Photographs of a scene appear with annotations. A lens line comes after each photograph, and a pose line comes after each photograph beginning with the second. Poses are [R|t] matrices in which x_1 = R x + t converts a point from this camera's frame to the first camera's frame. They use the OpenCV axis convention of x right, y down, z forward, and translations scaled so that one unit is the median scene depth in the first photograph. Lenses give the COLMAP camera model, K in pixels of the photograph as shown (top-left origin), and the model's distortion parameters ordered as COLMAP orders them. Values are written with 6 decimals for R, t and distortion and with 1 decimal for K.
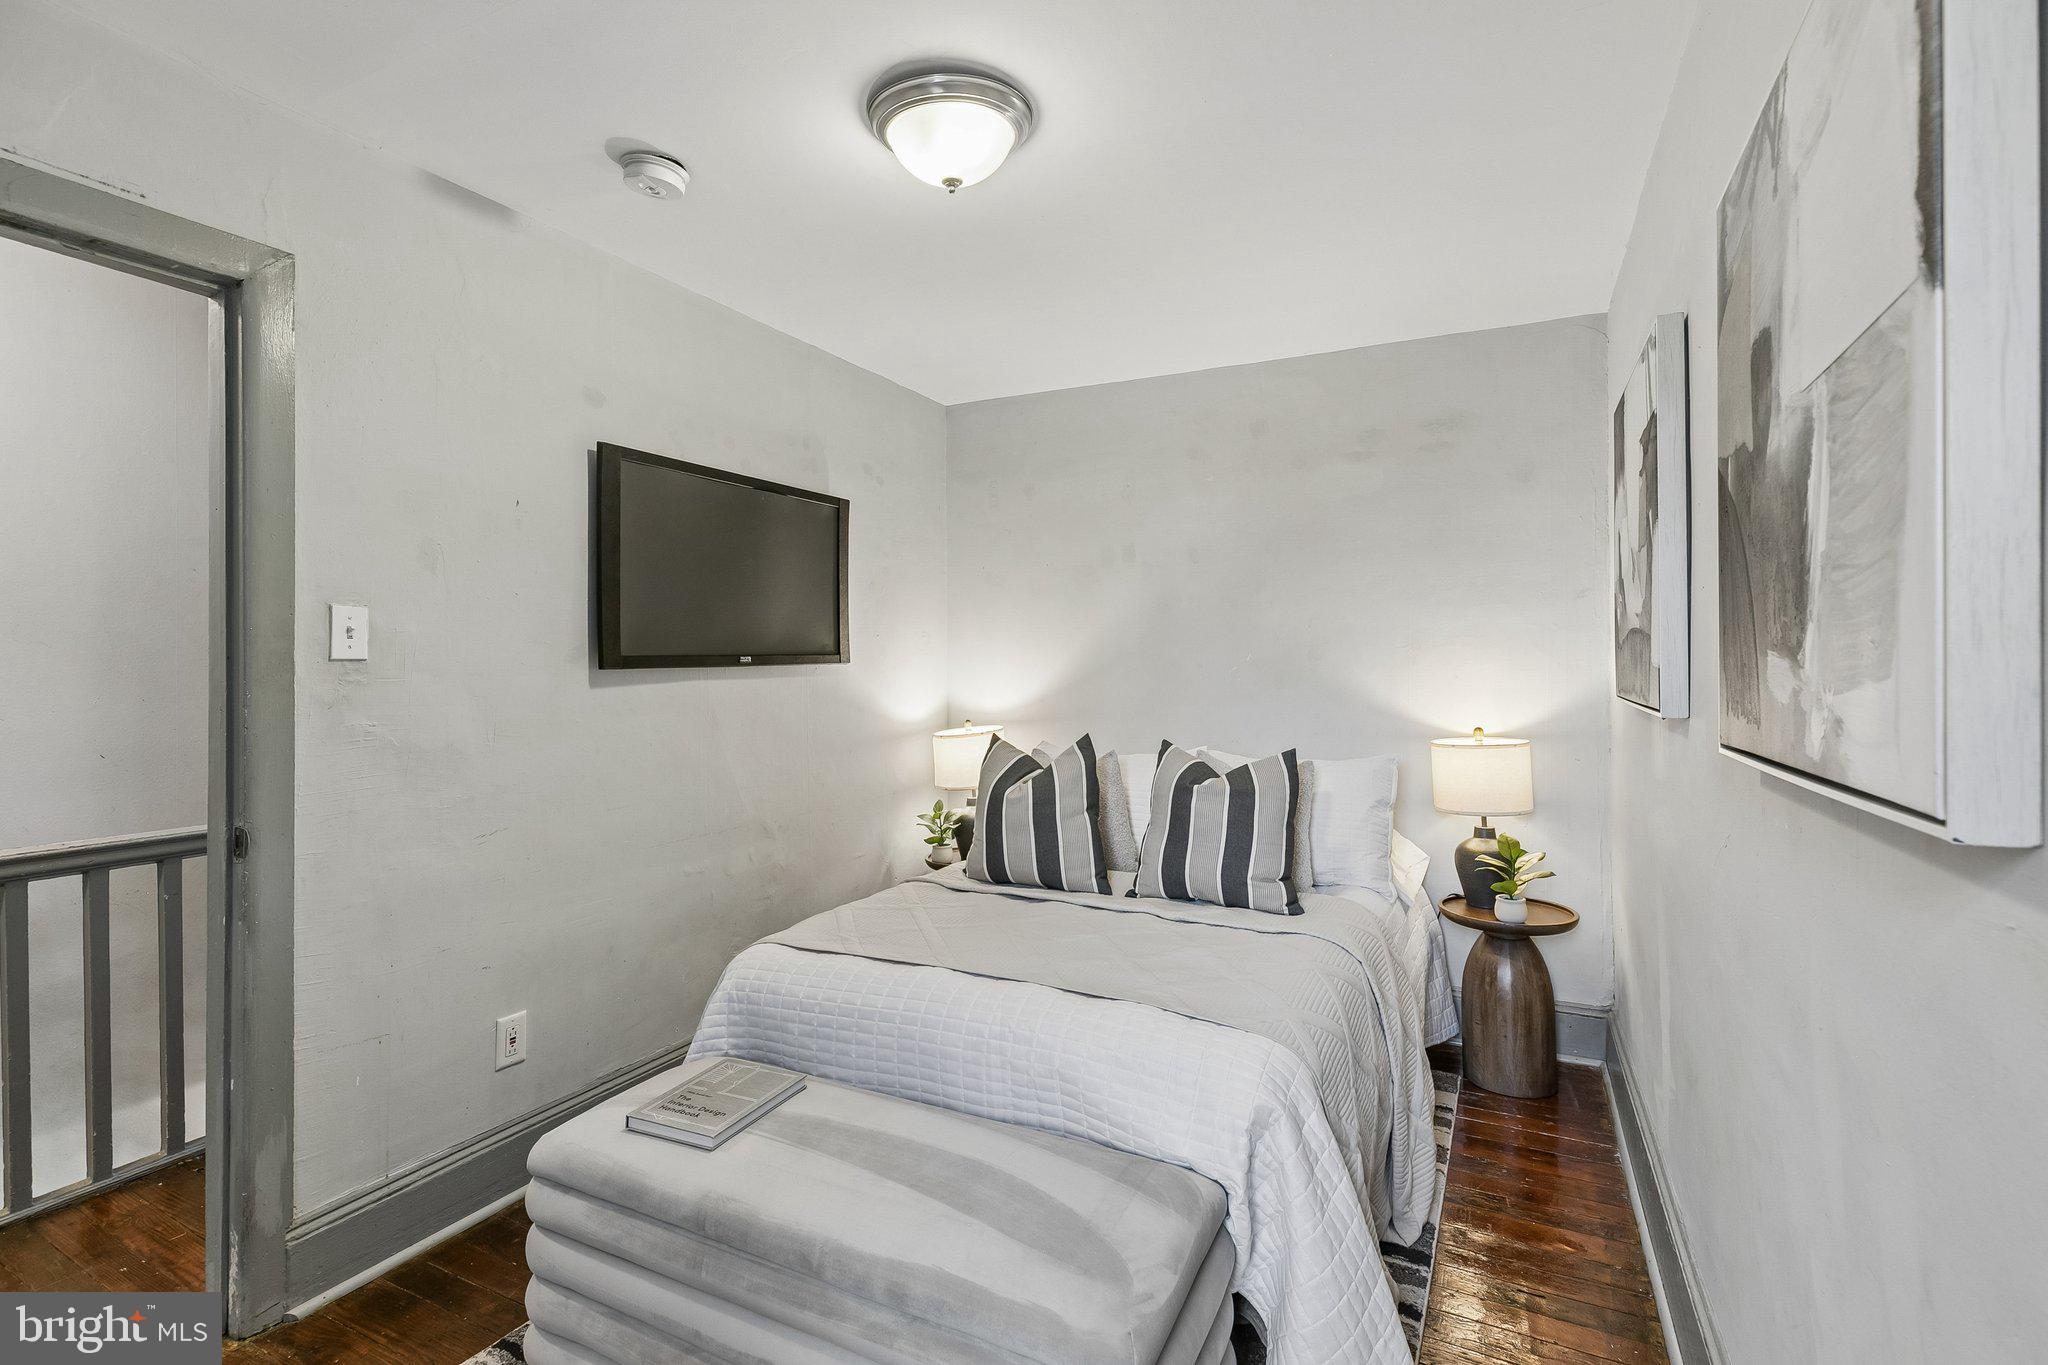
lens RADIAL K [[929.8, 0, 1022.1], [0, 929.8, 654.0], [0, 0, 1]] dist [0.000285, -0.000004]
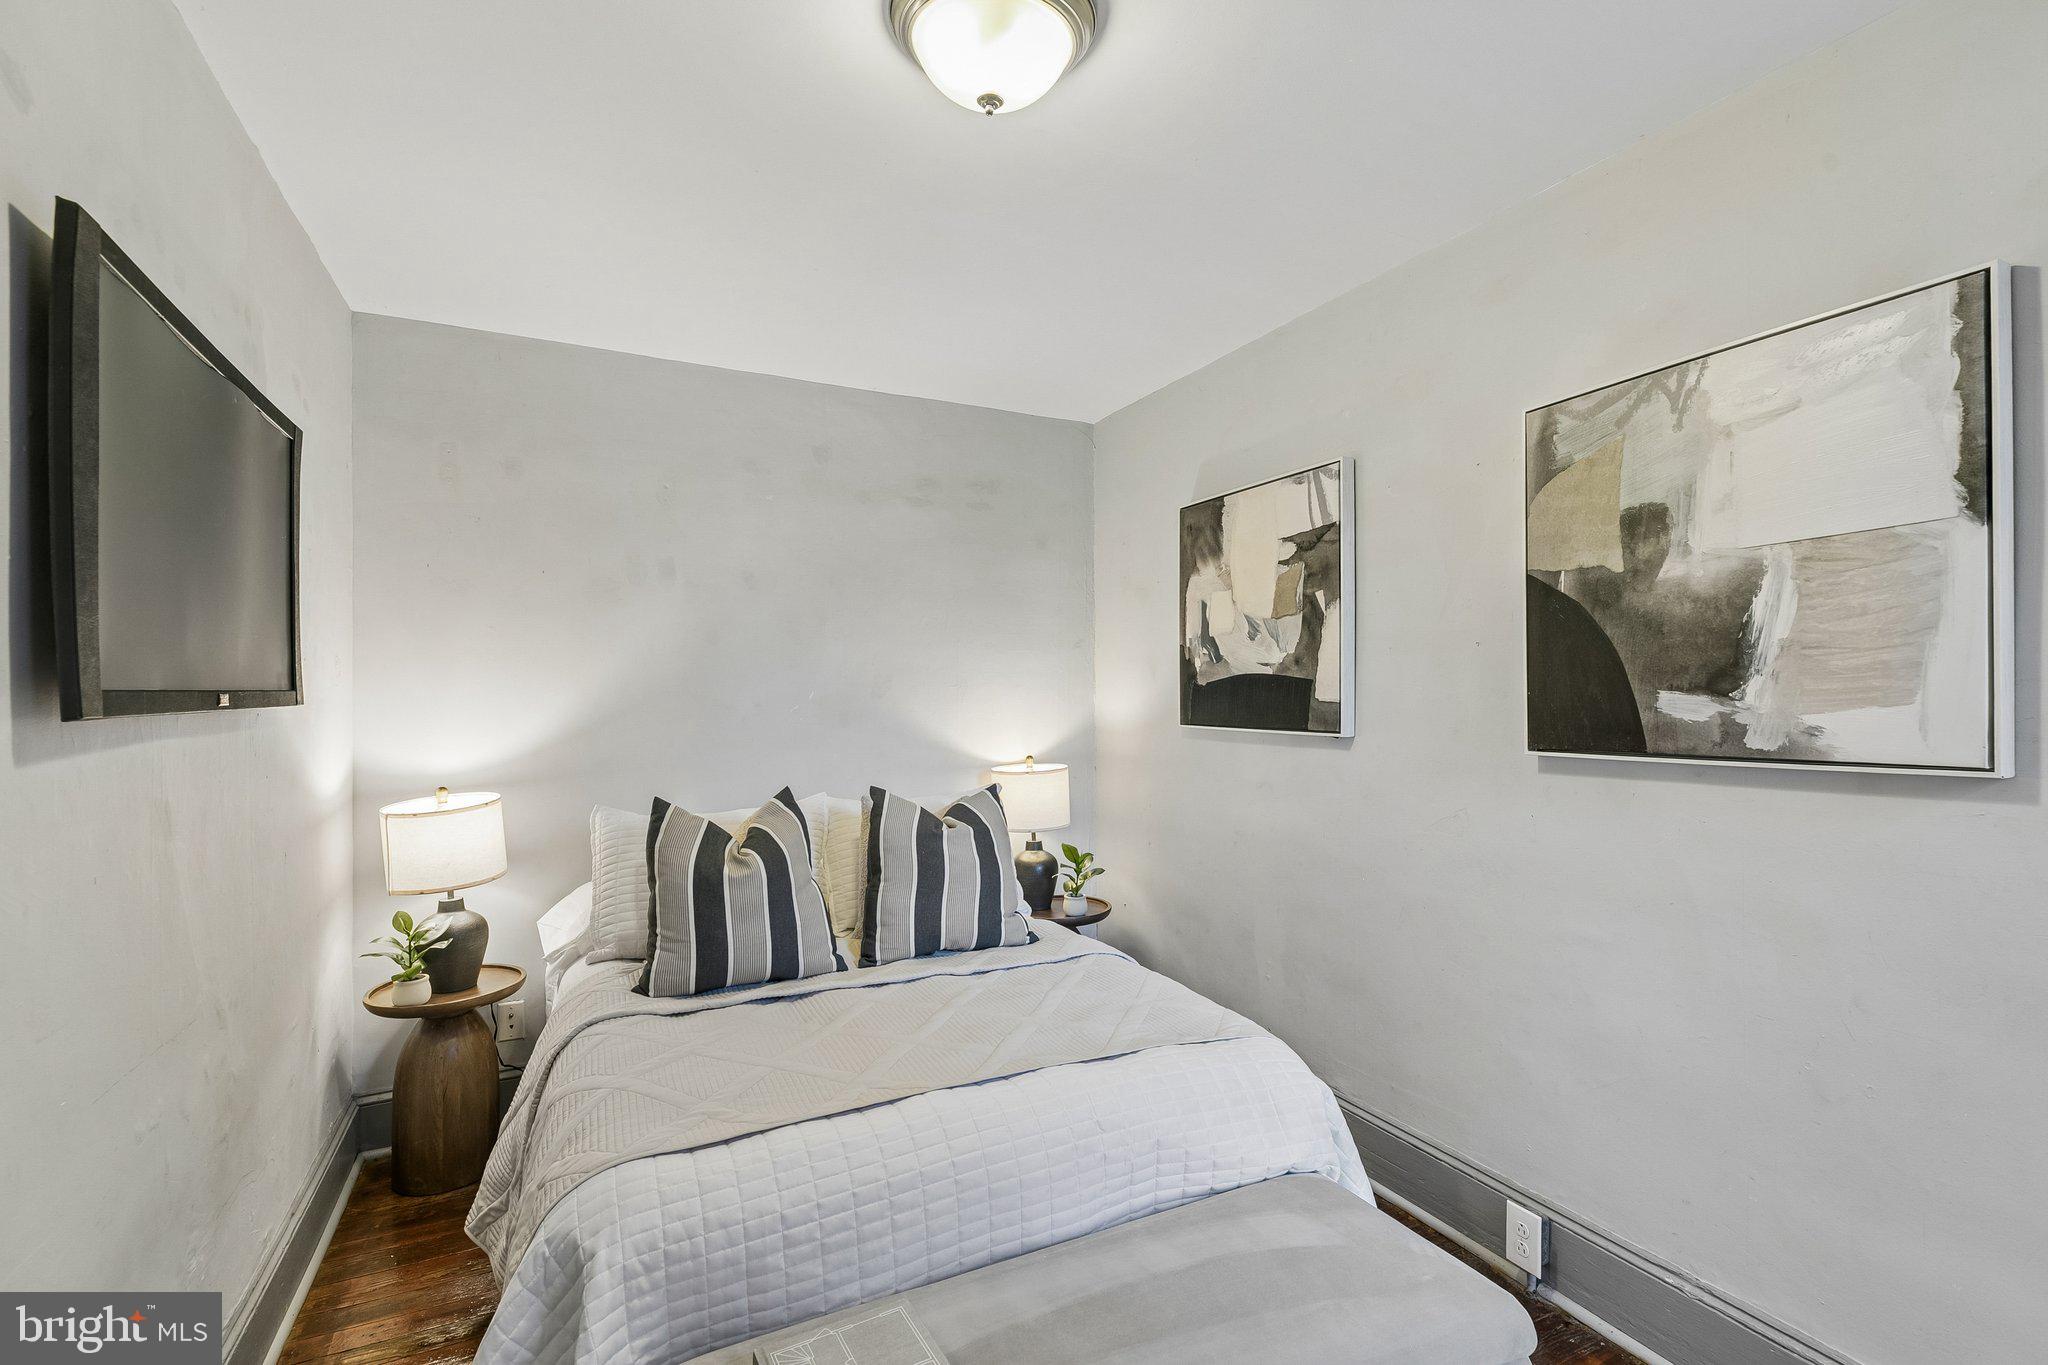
lens RADIAL K [[929.8, 0, 1026.2], [0, 929.8, 695.6], [0, 0, 1]] dist [0.000285, -0.000004]
pose [[0.596930, 0.001061, 0.802293, -0.521775], [-0.003234, 0.999994, 0.001084, 0.003015], [-0.802287, -0.003242, 0.596930, 0.368882]]
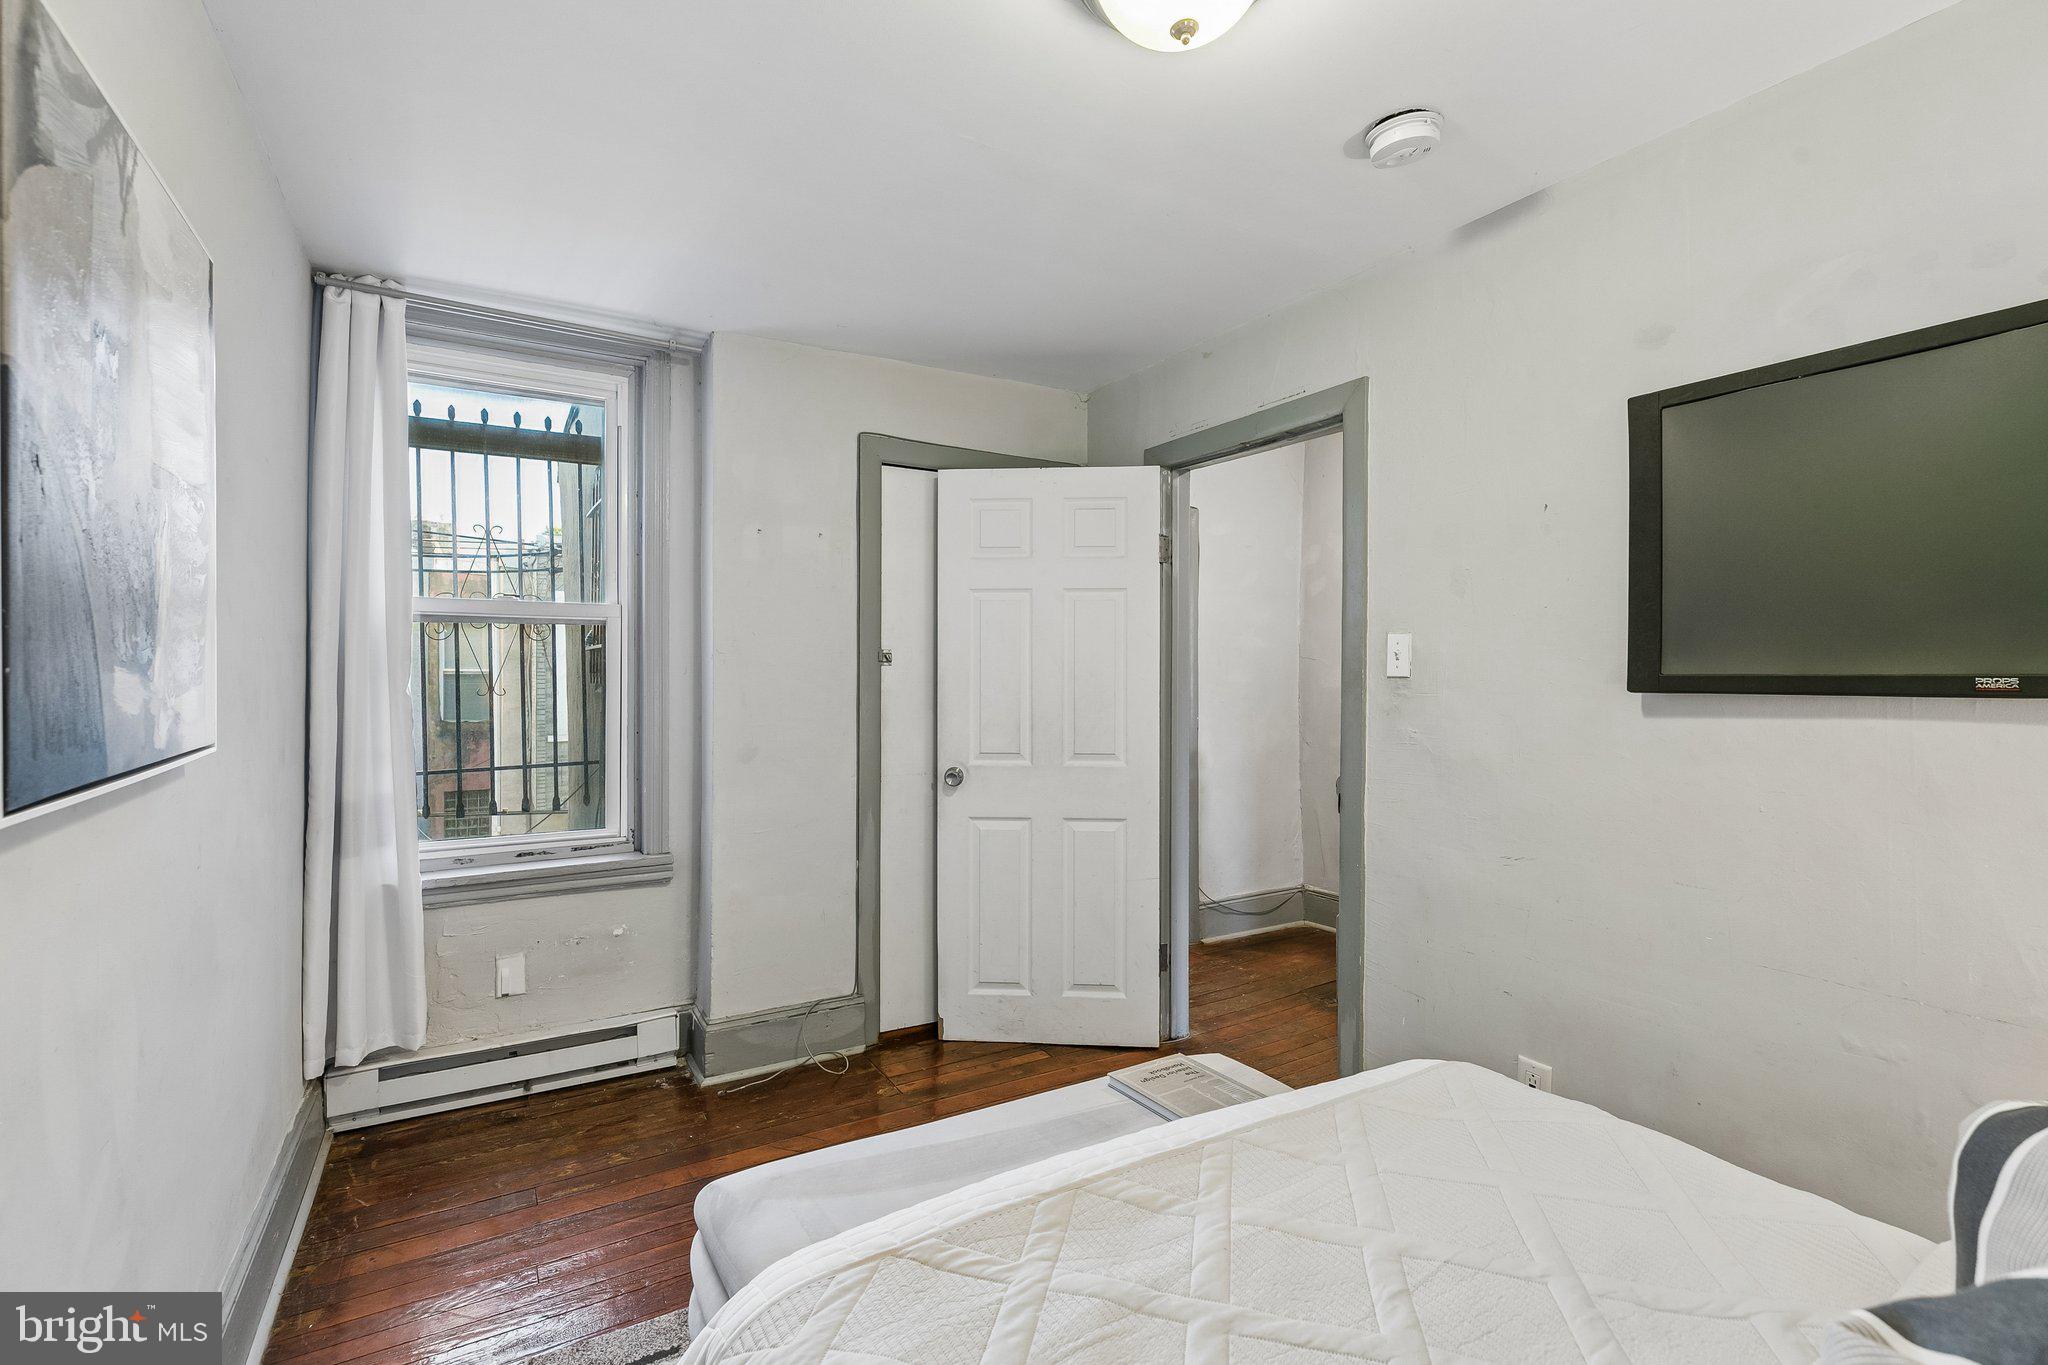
lens RADIAL K [[929.8, 0, 1023.4], [0, 929.8, 678.5], [0, 0, 1]] dist [0.000285, -0.000004]
pose [[-0.536788, 0.005448, -0.843700, 0.457614], [-0.001248, 0.999973, 0.007251, 0.000108], [0.843716, 0.004945, -0.536767, 0.962264]]
